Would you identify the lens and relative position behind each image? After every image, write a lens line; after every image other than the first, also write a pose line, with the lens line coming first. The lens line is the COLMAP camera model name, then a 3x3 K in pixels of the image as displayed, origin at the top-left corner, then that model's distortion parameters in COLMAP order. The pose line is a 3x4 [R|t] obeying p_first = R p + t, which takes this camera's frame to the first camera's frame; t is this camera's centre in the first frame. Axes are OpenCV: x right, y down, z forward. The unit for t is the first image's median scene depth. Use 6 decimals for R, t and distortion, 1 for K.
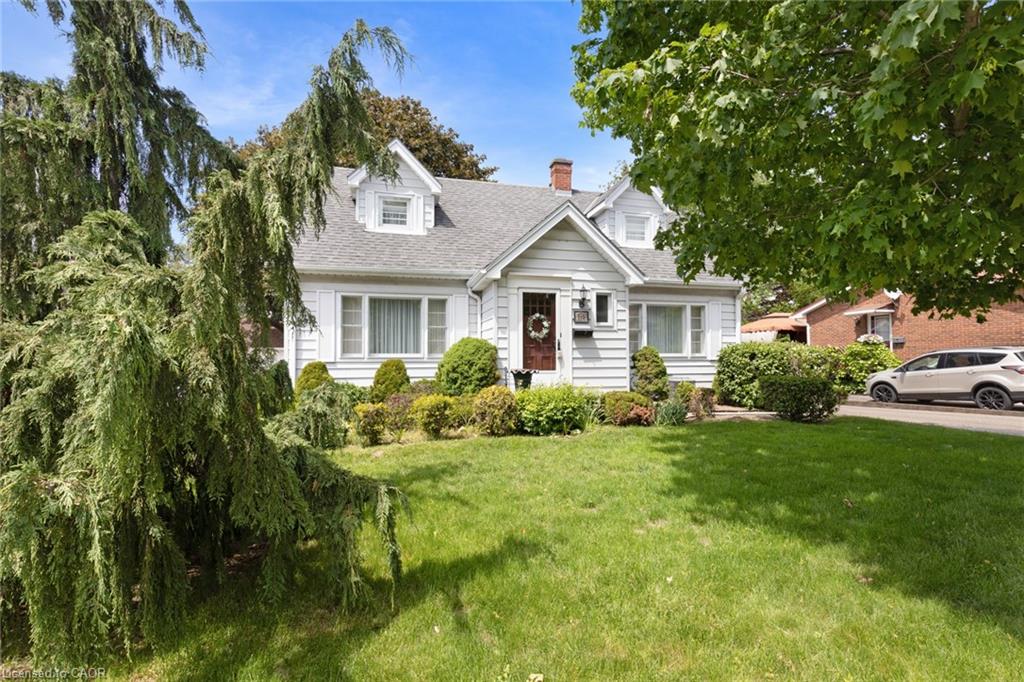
lens RADIAL K [[486.8, 0, 514.6], [0, 486.8, 344.2], [0, 0, 1]] dist [0.012381, -0.000664]
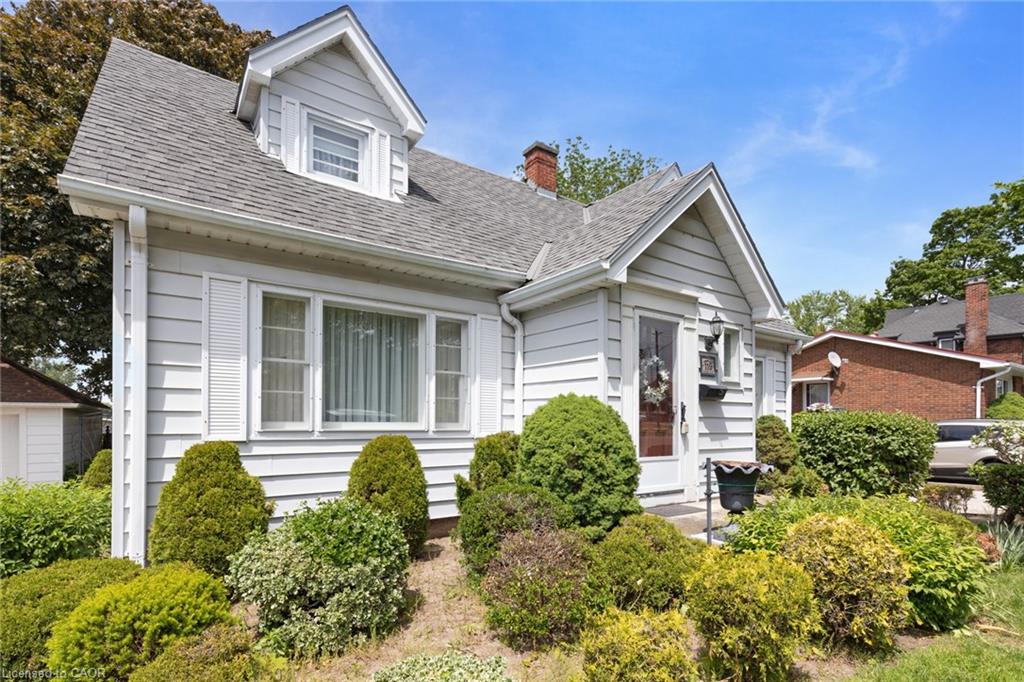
lens RADIAL K [[486.8, 0, 490.0], [0, 486.8, 418.2], [0, 0, 1]] dist [0.012381, -0.000664]
pose [[0.935579, 0.012606, 0.352893, -0.323917], [-0.023345, 0.999384, 0.026192, -0.000786], [-0.352345, -0.032743, 0.935297, 0.515714]]
